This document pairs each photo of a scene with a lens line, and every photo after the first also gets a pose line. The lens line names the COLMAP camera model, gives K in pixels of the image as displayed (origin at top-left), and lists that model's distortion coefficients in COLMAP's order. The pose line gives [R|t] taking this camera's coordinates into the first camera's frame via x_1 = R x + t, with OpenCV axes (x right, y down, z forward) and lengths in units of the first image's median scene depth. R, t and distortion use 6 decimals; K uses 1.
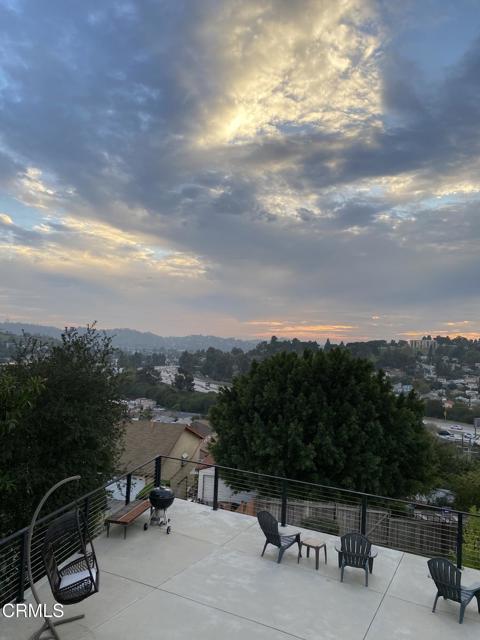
lens RADIAL K [[487.3, 0, 233.1], [0, 487.3, 319.6], [0, 0, 1]] dist [0.045970, -0.054216]
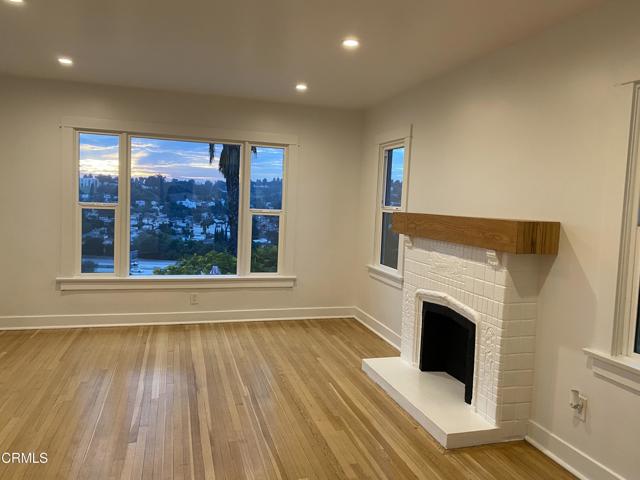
lens RADIAL K [[487.3, 0, 319.6], [0, 487.3, 232.1], [0, 0, 1]] dist [0.045970, -0.054216]
pose [[0.689218, -0.069617, 0.721202, 0.018882], [-0.038880, 0.990386, 0.132757, -0.001601], [-0.723511, -0.119538, 0.679885, -0.117314]]
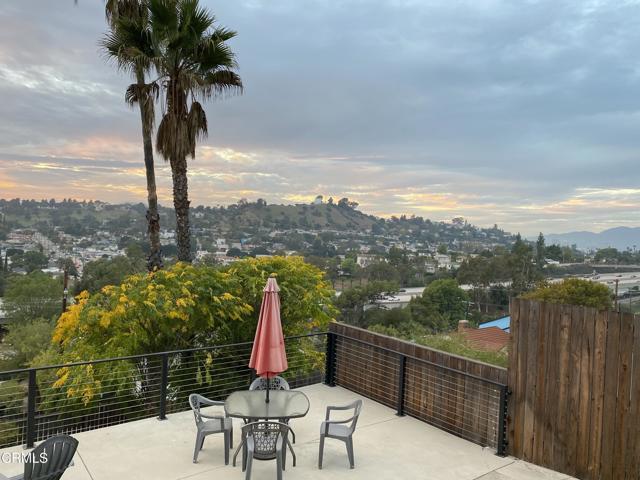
lens RADIAL K [[487.3, 0, 325.7], [0, 487.3, 235.9], [0, 0, 1]] dist [0.045970, -0.054216]
pose [[0.353009, -0.031115, 0.935102, 0.038341], [-0.077848, 0.995004, 0.062497, 0.039394], [-0.932376, -0.094857, 0.348823, 0.087823]]
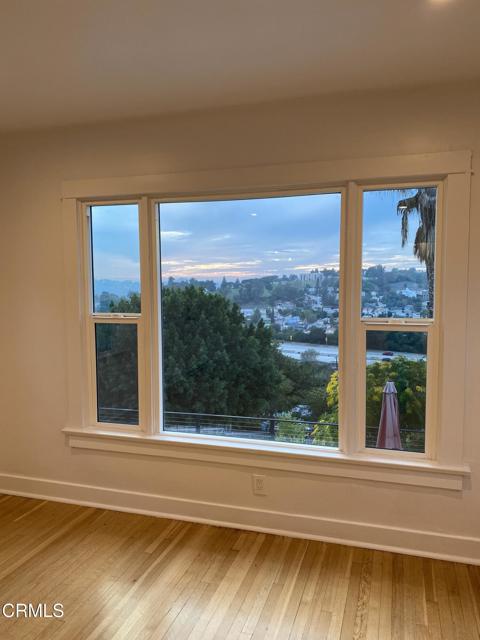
lens RADIAL K [[487.3, 0, 243.1], [0, 487.3, 318.8], [0, 0, 1]] dist [0.045970, -0.054216]
pose [[0.973712, -0.070756, 0.216513, 0.097266], [0.044121, 0.991115, 0.125474, 0.003084], [-0.223467, -0.112623, 0.968183, -0.051511]]
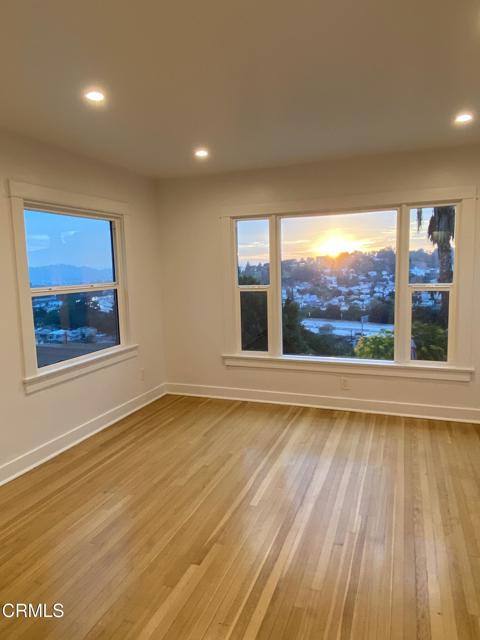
lens RADIAL K [[434.3, 0, 235.7], [0, 434.3, 315.9], [0, 0, 1]] dist [0.050867, -0.017042]
pose [[0.984712, -0.091914, 0.147969, 0.060658], [0.067649, 0.984569, 0.161394, -0.001132], [-0.160520, -0.148917, 0.975734, -0.099541]]
